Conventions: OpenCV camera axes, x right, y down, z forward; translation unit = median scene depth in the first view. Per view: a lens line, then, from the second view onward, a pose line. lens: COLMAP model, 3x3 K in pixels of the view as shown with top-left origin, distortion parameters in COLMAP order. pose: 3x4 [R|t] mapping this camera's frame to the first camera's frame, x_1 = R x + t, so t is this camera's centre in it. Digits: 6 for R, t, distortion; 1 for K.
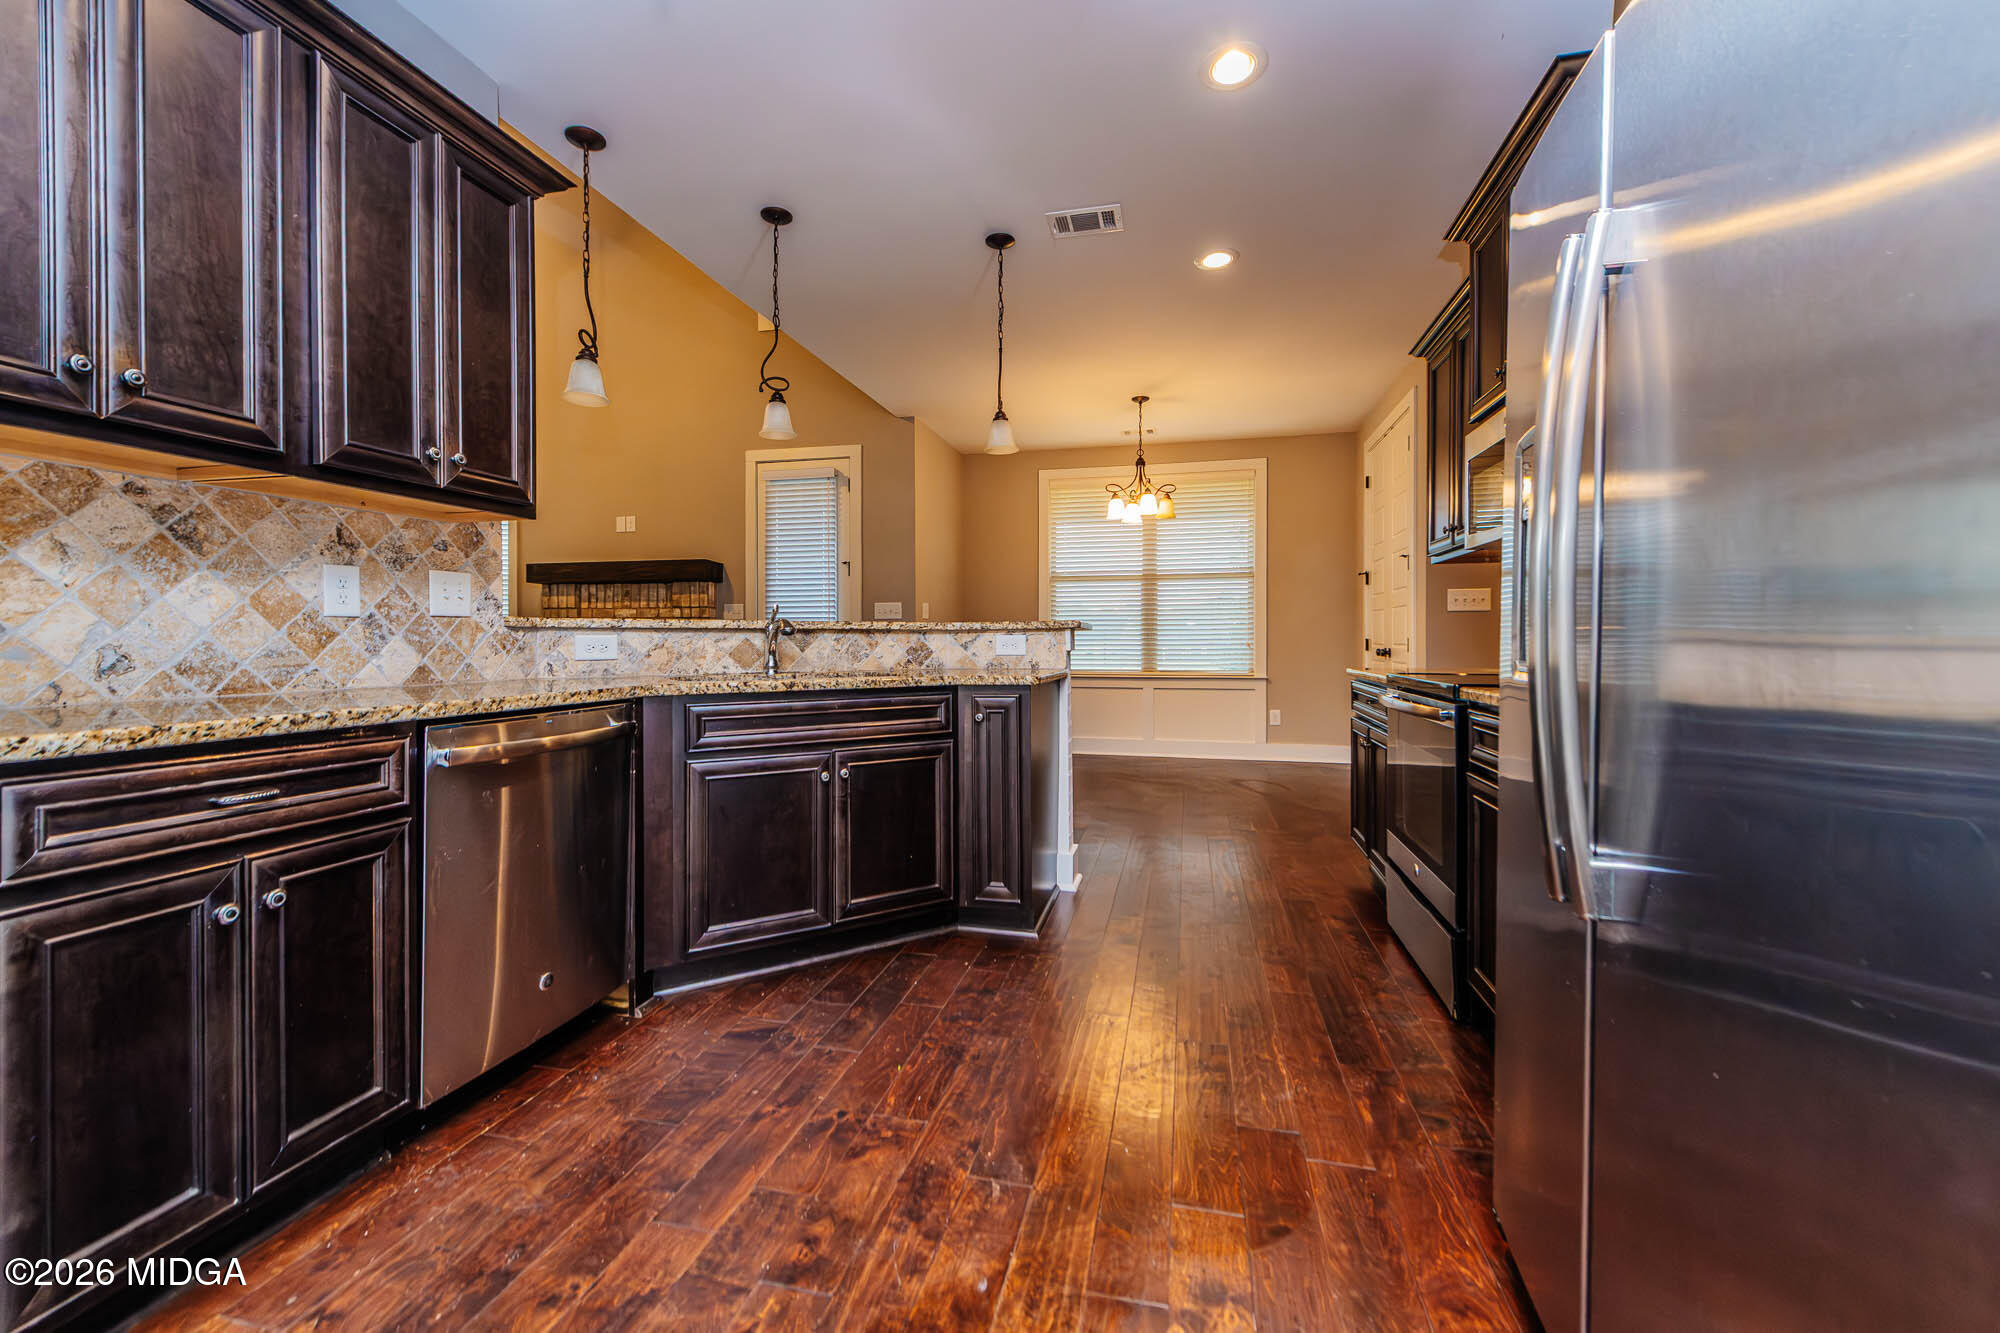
lens RADIAL K [[796.6, 0, 1019.5], [0, 796.6, 642.2], [0, 0, 1]] dist [-0.000024, -0.000259]
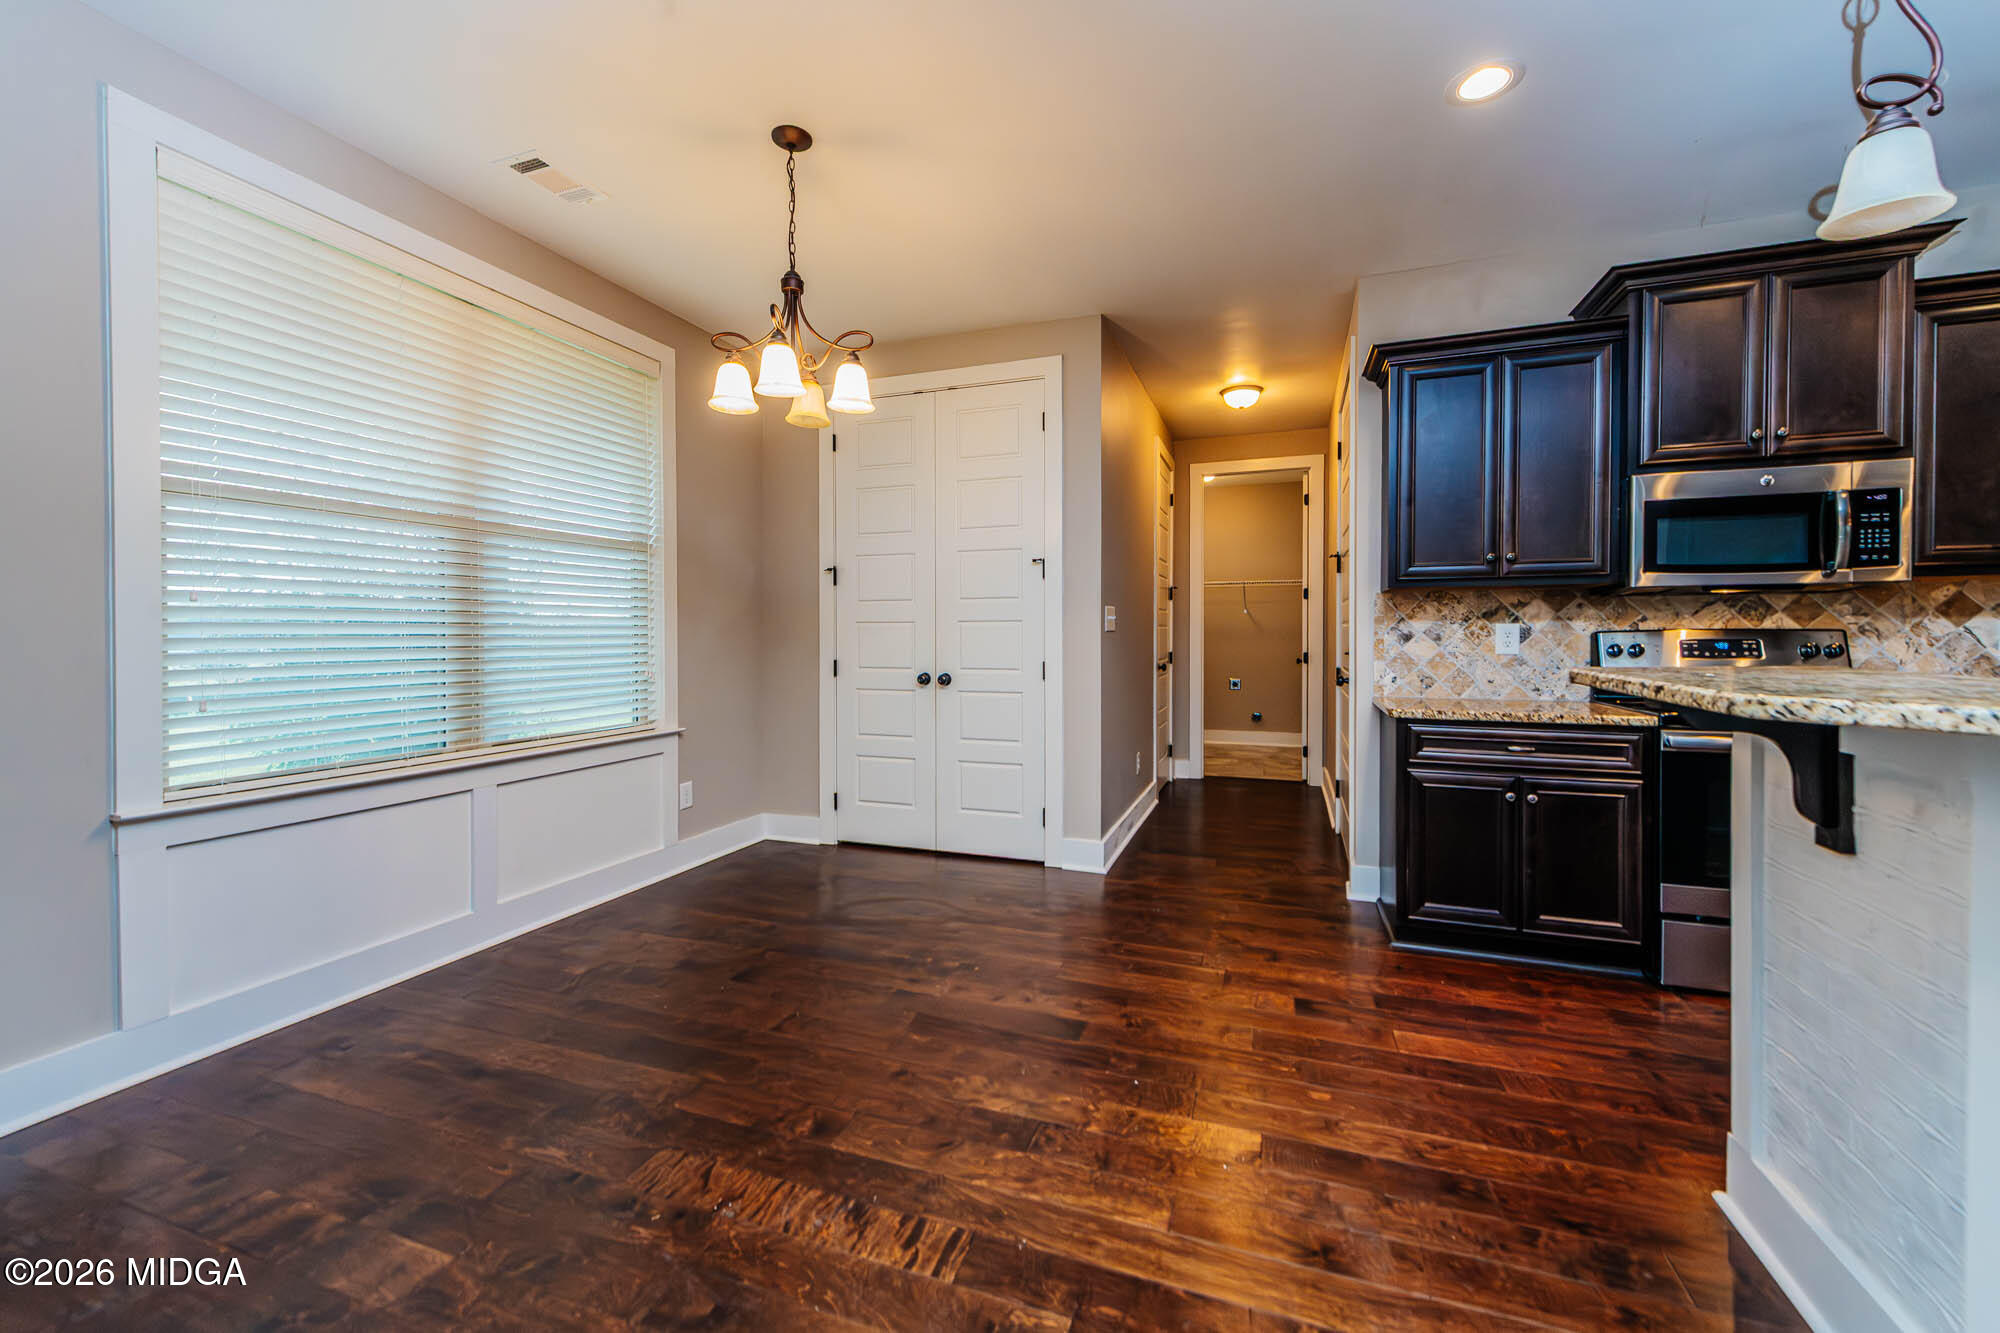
lens RADIAL K [[785.4, 0, 999.6], [0, 785.4, 641.3], [0, 0, 1]] dist [0.001240, -0.003915]
pose [[0.142623, -0.002908, 0.989773, -0.235620], [0.003569, 0.999991, 0.002424, -0.020914], [-0.989771, 0.003187, 0.142632, 0.710888]]
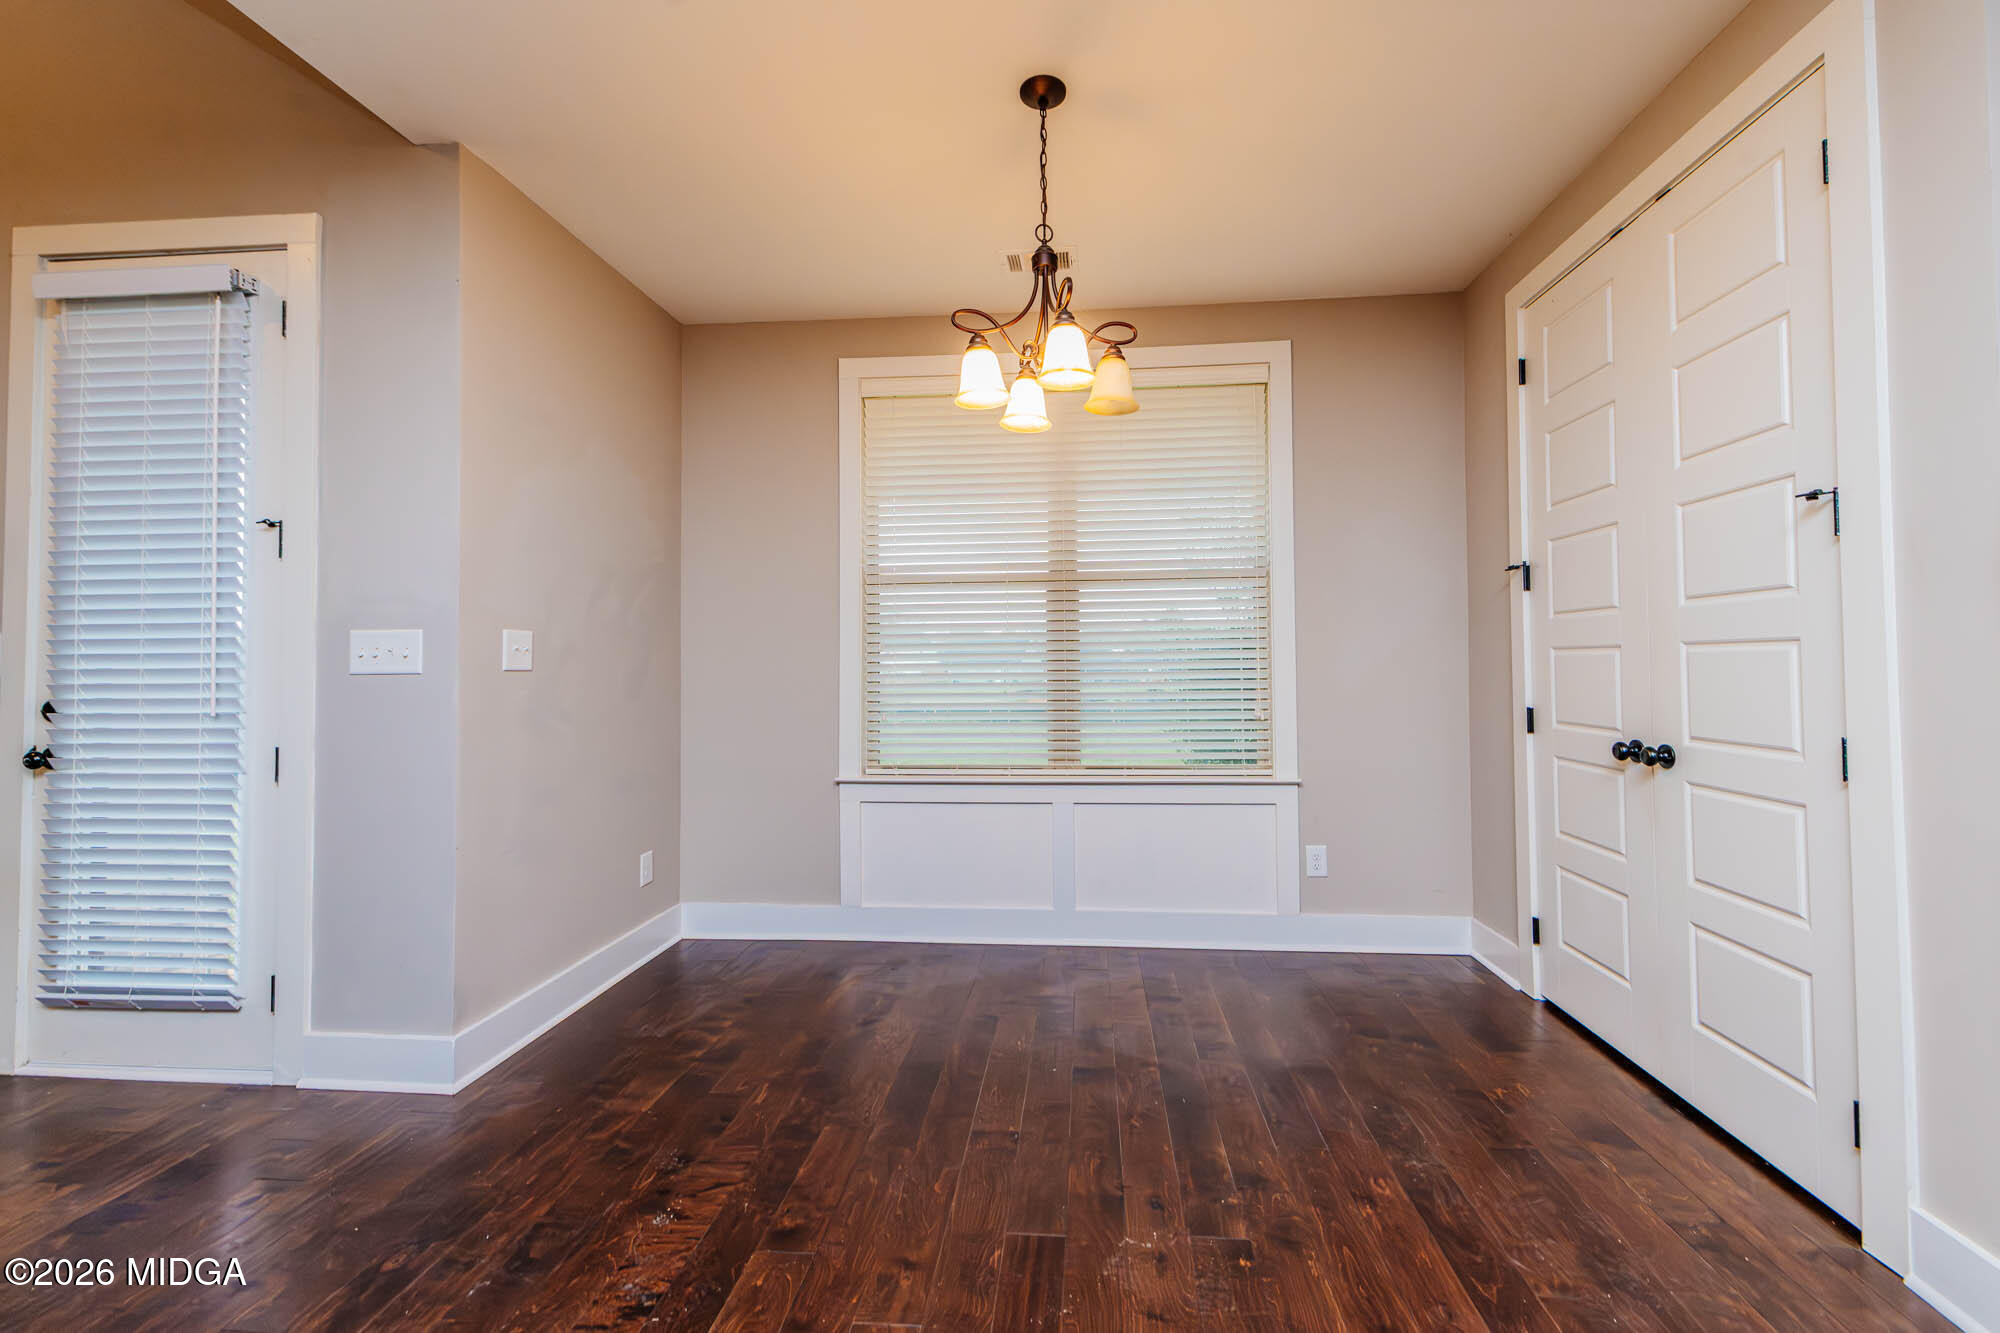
lens RADIAL K [[796.6, 0, 1019.5], [0, 796.6, 642.2], [0, 0, 1]] dist [-0.000024, -0.000259]
pose [[0.992840, -0.002867, 0.119421, 0.081450], [0.006429, 0.999546, -0.029446, -0.028523], [-0.119283, 0.030003, 0.992407, 0.543972]]
